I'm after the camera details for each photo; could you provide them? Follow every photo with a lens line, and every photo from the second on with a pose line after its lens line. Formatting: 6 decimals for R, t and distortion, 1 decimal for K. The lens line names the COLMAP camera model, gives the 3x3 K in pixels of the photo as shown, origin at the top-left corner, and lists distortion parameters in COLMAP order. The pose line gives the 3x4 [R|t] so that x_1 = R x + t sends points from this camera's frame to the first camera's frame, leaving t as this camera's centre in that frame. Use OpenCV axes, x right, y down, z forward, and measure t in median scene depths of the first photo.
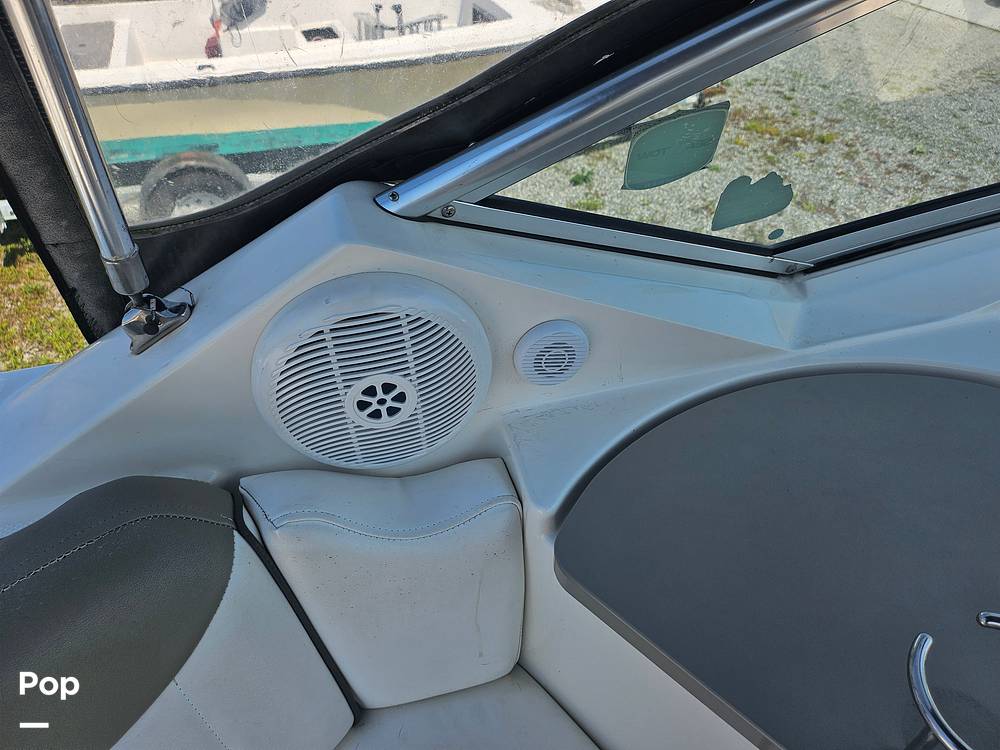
lens RADIAL K [[720.8, 0, 500.0], [0, 720.8, 375.0], [0, 0, 1]] dist [0.051649, -0.070118]
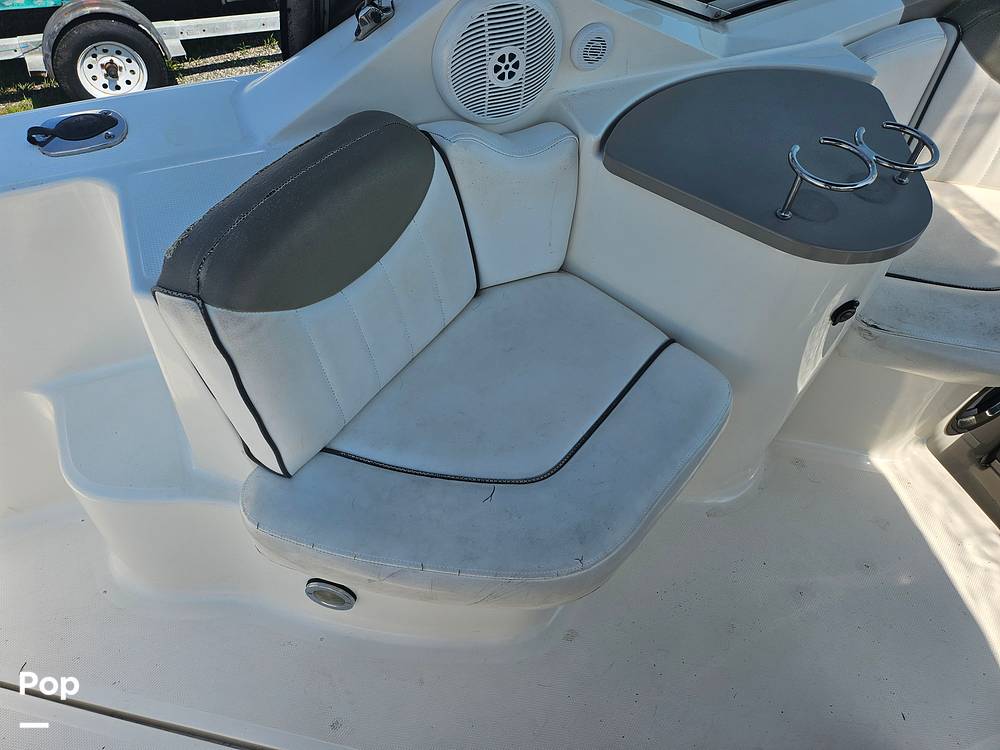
lens RADIAL K [[720.8, 0, 500.0], [0, 720.8, 375.0], [0, 0, 1]] dist [0.051649, -0.070118]
pose [[0.986860, -0.074376, 0.143441, -0.474832], [0.051050, 0.985807, 0.159935, 0.476309], [-0.153300, -0.150510, 0.976650, -0.793756]]
